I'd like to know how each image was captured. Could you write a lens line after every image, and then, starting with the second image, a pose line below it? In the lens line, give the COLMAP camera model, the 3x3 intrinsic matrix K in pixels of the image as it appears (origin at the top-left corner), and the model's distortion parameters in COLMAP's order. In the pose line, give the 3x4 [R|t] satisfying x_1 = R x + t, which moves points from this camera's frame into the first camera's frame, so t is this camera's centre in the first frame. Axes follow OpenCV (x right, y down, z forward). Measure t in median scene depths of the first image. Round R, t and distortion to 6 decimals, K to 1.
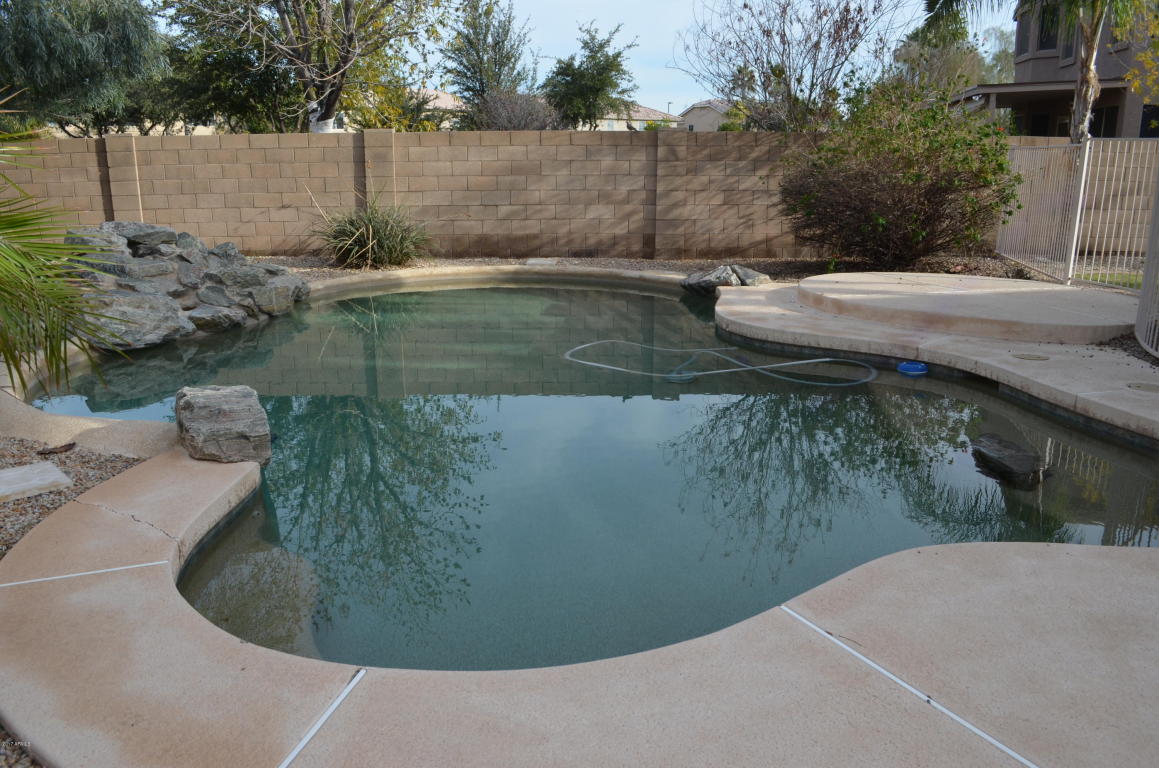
lens RADIAL K [[921.0, 0, 573.1], [0, 921.0, 389.2], [0, 0, 1]] dist [-0.084967, 0.020304]
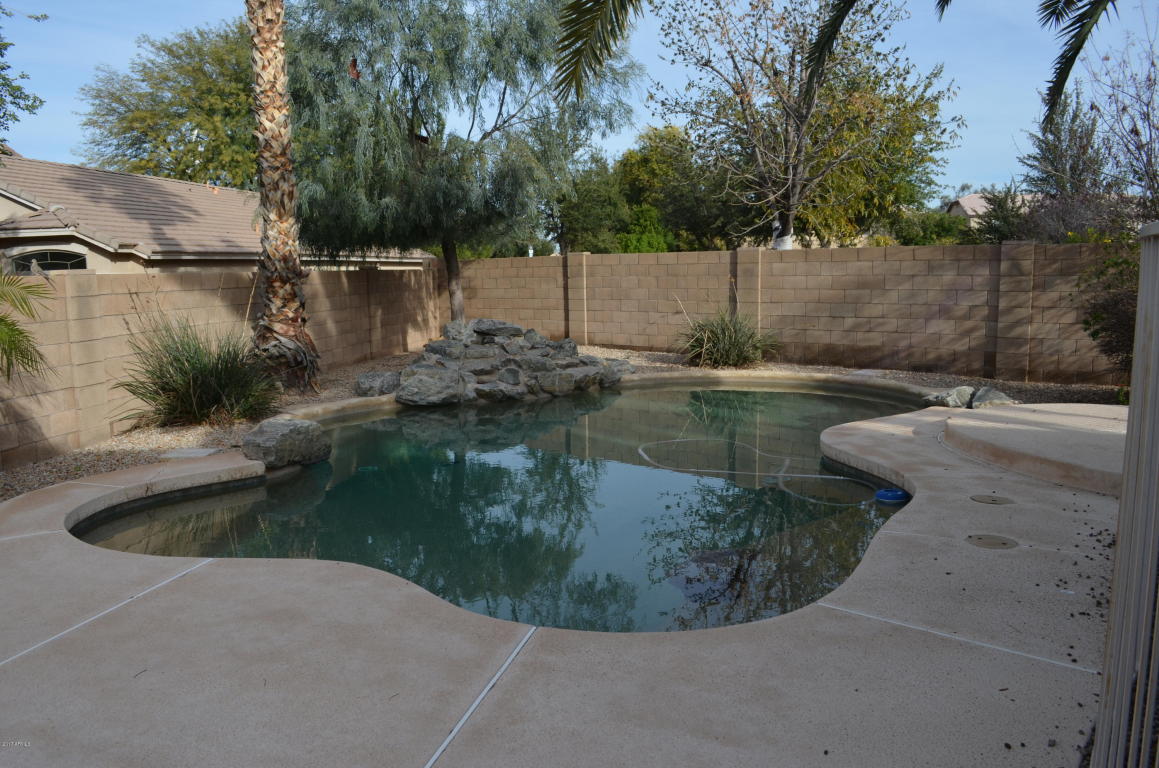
lens RADIAL K [[921.0, 0, 586.4], [0, 921.0, 387.3], [0, 0, 1]] dist [-0.084967, 0.020304]
pose [[0.740256, 0.076391, -0.667972, 0.406484], [-0.152457, 0.986716, -0.056111, -0.017692], [0.654812, 0.143373, 0.742068, 0.041642]]
